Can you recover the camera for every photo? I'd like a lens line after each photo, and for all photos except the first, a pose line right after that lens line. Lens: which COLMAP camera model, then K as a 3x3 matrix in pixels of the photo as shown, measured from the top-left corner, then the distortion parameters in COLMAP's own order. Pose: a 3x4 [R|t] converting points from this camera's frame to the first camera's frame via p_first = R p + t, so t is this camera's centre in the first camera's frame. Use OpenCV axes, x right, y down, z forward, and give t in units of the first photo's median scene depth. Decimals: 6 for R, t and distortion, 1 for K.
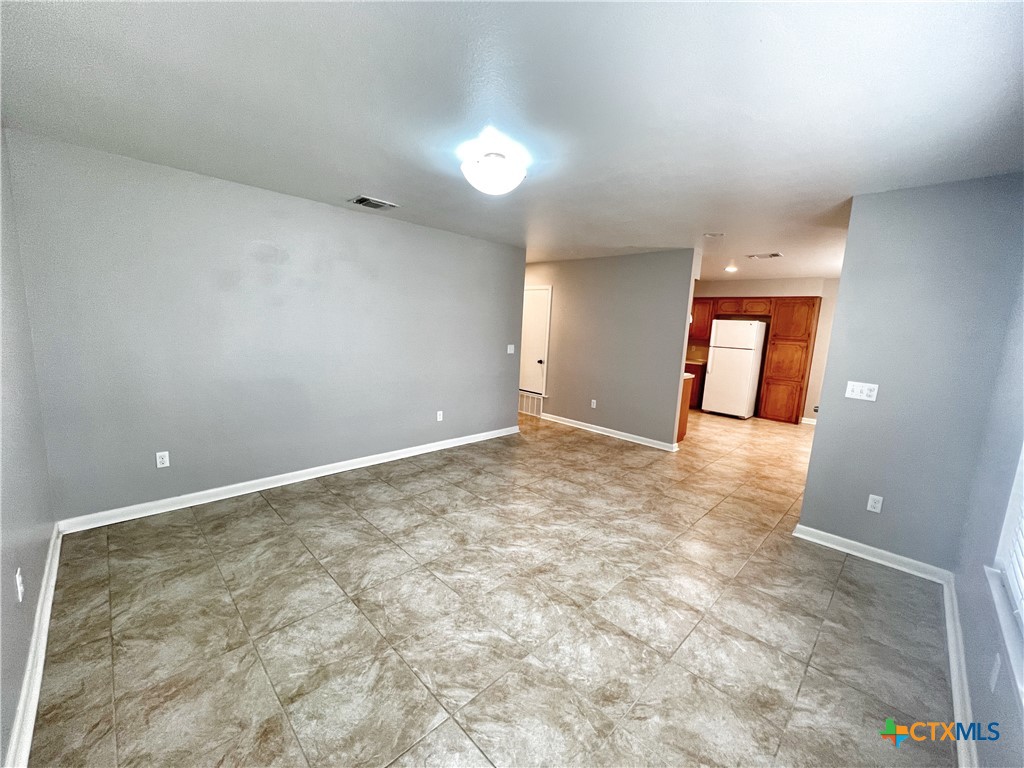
lens RADIAL K [[409.0, 0, 509.6], [0, 409.0, 383.8], [0, 0, 1]] dist [0.000904, 0.000042]
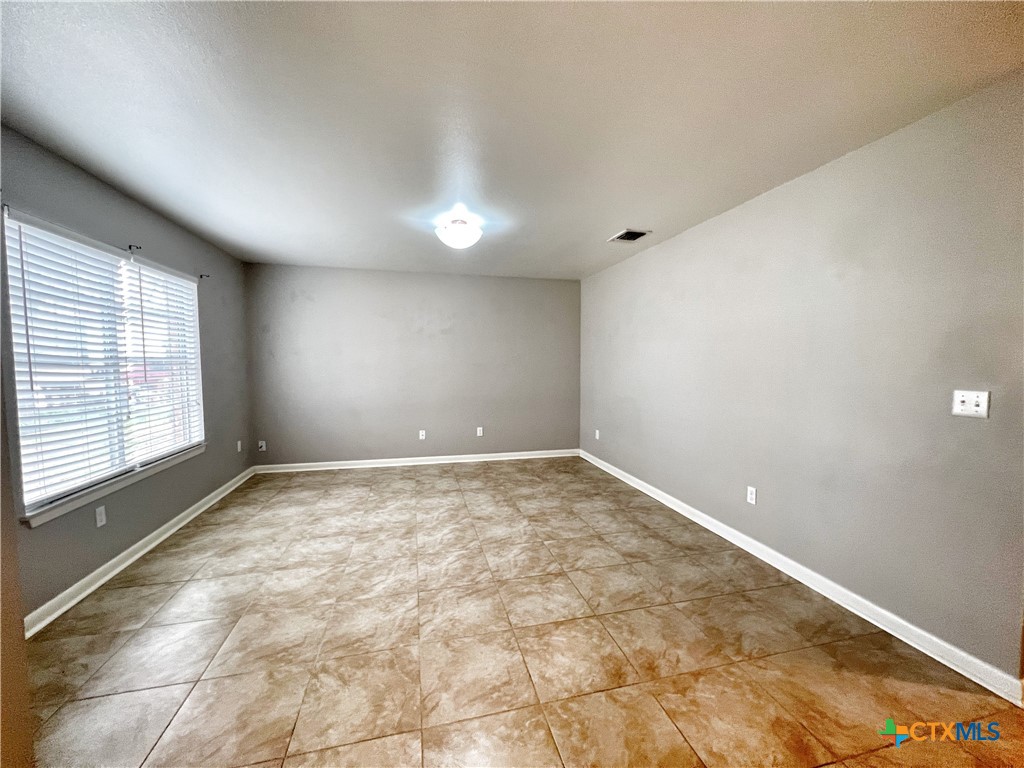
lens RADIAL K [[409.0, 0, 510.8], [0, 409.0, 385.9], [0, 0, 1]] dist [0.000904, 0.000042]
pose [[-0.518460, 0.007414, -0.855070, 0.724098], [-0.150689, 0.983521, 0.099897, -0.118274], [0.841720, 0.180642, -0.508799, 1.340766]]
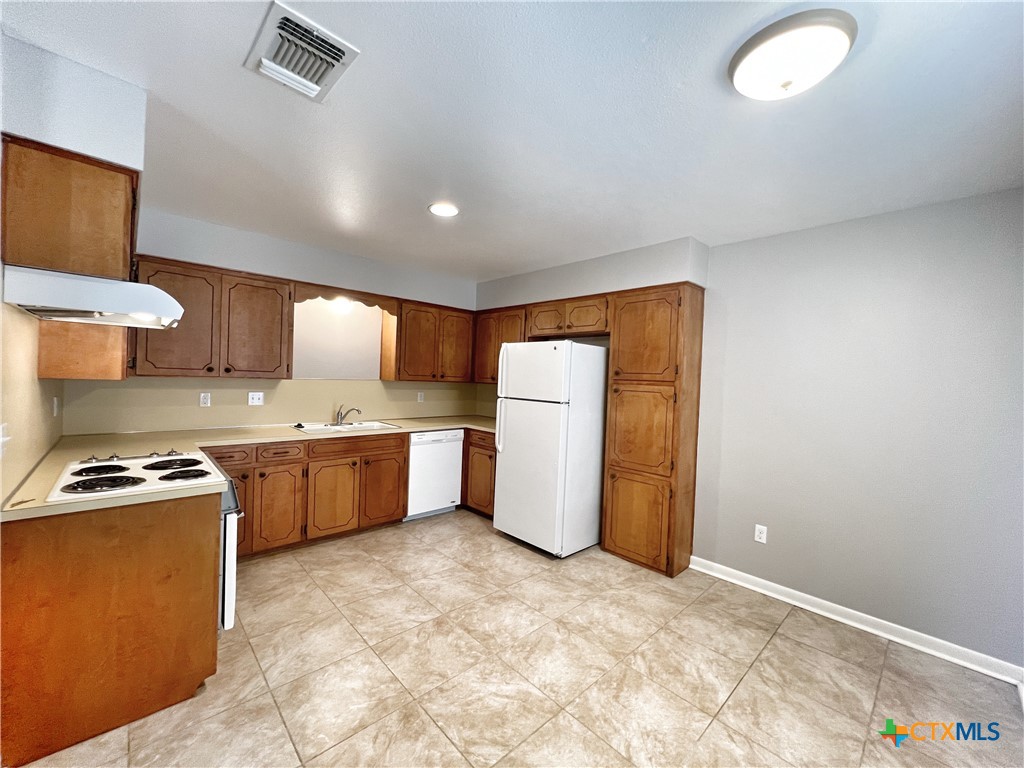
lens RADIAL K [[409.0, 0, 510.4], [0, 409.0, 385.6], [0, 0, 1]] dist [0.000904, 0.000042]
pose [[0.999561, -0.007839, -0.028586, 1.106849], [0.004040, 0.991426, -0.130604, -0.088828], [0.029365, 0.130431, 0.991022, 1.101051]]
